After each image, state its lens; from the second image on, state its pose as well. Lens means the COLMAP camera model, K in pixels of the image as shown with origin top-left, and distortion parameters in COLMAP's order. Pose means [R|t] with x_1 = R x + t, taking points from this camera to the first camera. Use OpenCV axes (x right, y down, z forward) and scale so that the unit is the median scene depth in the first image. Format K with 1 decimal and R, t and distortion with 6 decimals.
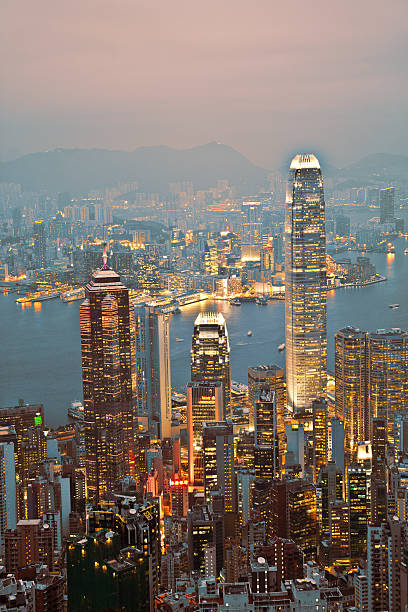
lens RADIAL K [[960.7, 0, 204.0], [0, 960.7, 306.0], [0, 0, 1]] dist [0.182251, 0.025903]
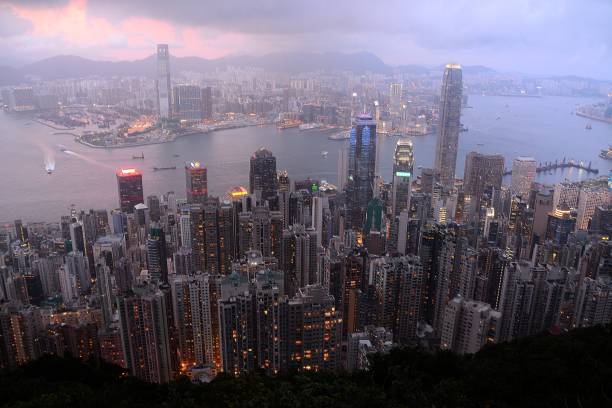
lens RADIAL K [[498.2, 0, 318.9], [0, 498.2, 205.5], [0, 0, 1]] dist [-0.125961, 0.003562]
pose [[0.997101, 0.061650, -0.044597, -0.116319], [-0.054879, 0.988668, 0.139731, 0.009192], [0.052706, -0.136879, 0.989185, -0.027424]]
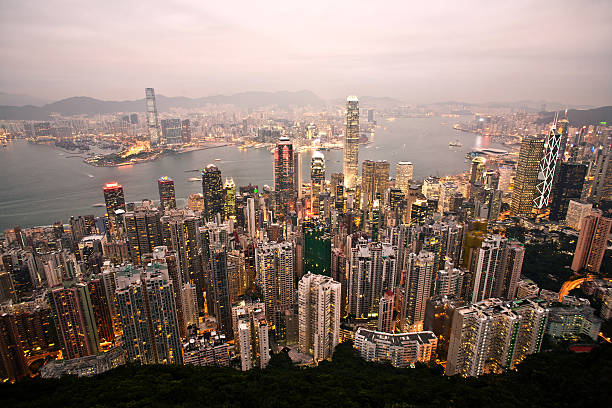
lens RADIAL K [[350.9, 0, 306.0], [0, 350.9, 204.0], [0, 0, 1]] dist [-0.052004, 0.000638]
pose [[0.999578, 0.014139, 0.025366, -0.052165], [-0.017767, 0.988676, 0.149009, 0.001943], [-0.022972, -0.149397, 0.988510, -0.010348]]
